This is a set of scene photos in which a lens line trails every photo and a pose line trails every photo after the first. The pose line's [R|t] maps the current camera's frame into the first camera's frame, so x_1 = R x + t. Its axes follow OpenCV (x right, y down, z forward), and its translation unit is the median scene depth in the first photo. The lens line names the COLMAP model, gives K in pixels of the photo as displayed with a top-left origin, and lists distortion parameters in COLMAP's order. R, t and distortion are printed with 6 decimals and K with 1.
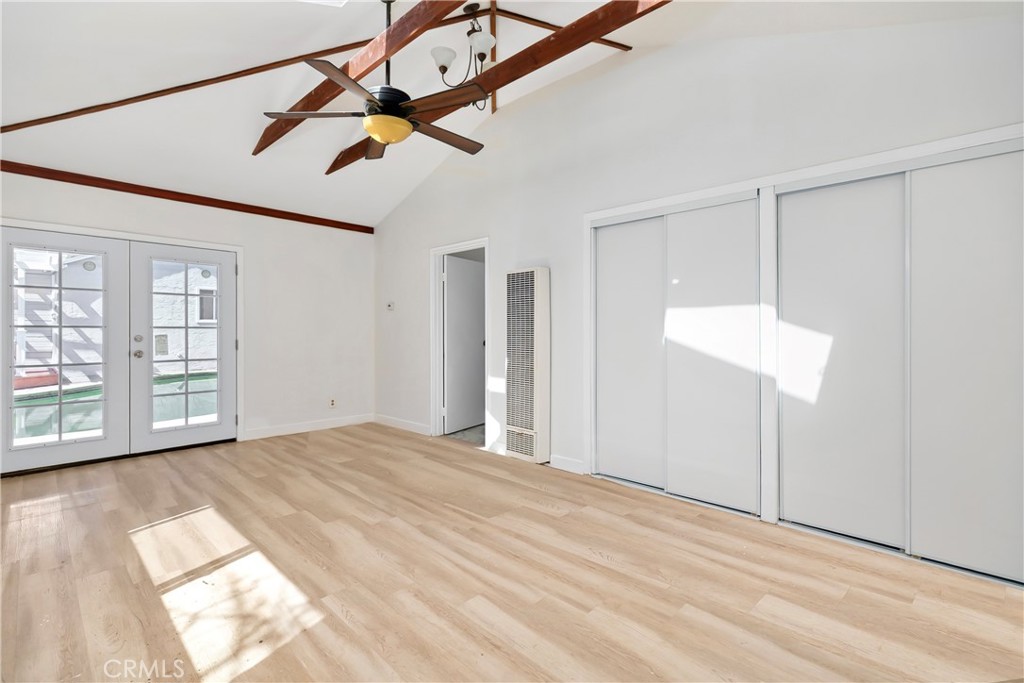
lens RADIAL K [[456.7, 0, 502.4], [0, 456.7, 340.3], [0, 0, 1]] dist [0.003885, -0.000166]
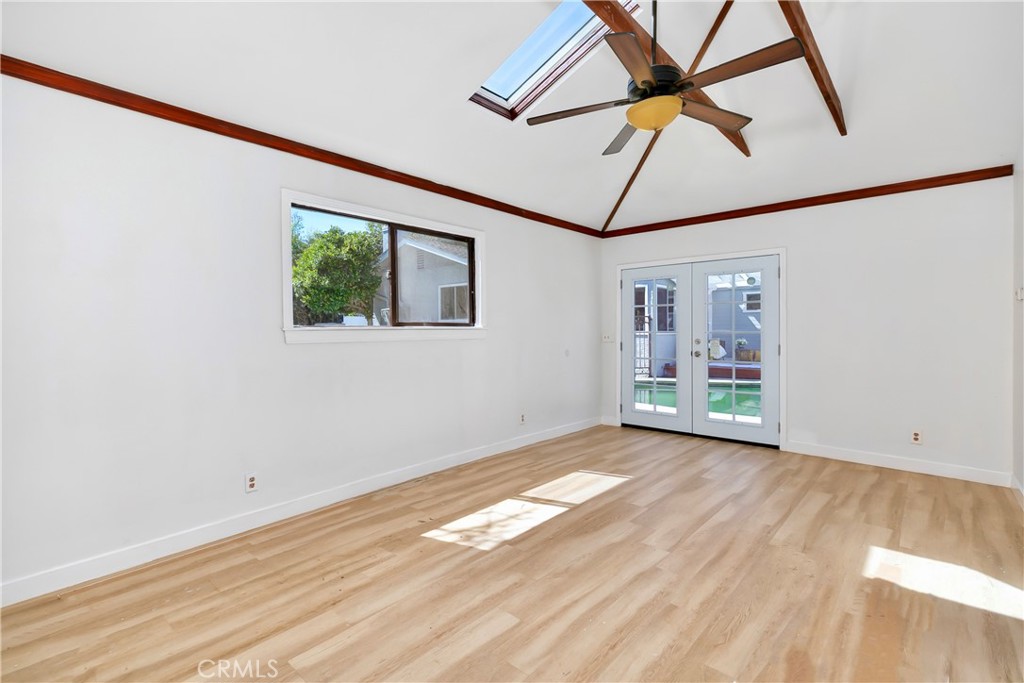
lens RADIAL K [[456.7, 0, 502.6], [0, 456.7, 334.0], [0, 0, 1]] dist [0.003885, -0.000166]
pose [[0.024698, 0.000235, -0.999695, 0.744754], [-0.021460, 0.999770, -0.000296, -0.021785], [0.999465, 0.021461, 0.024697, 0.784935]]
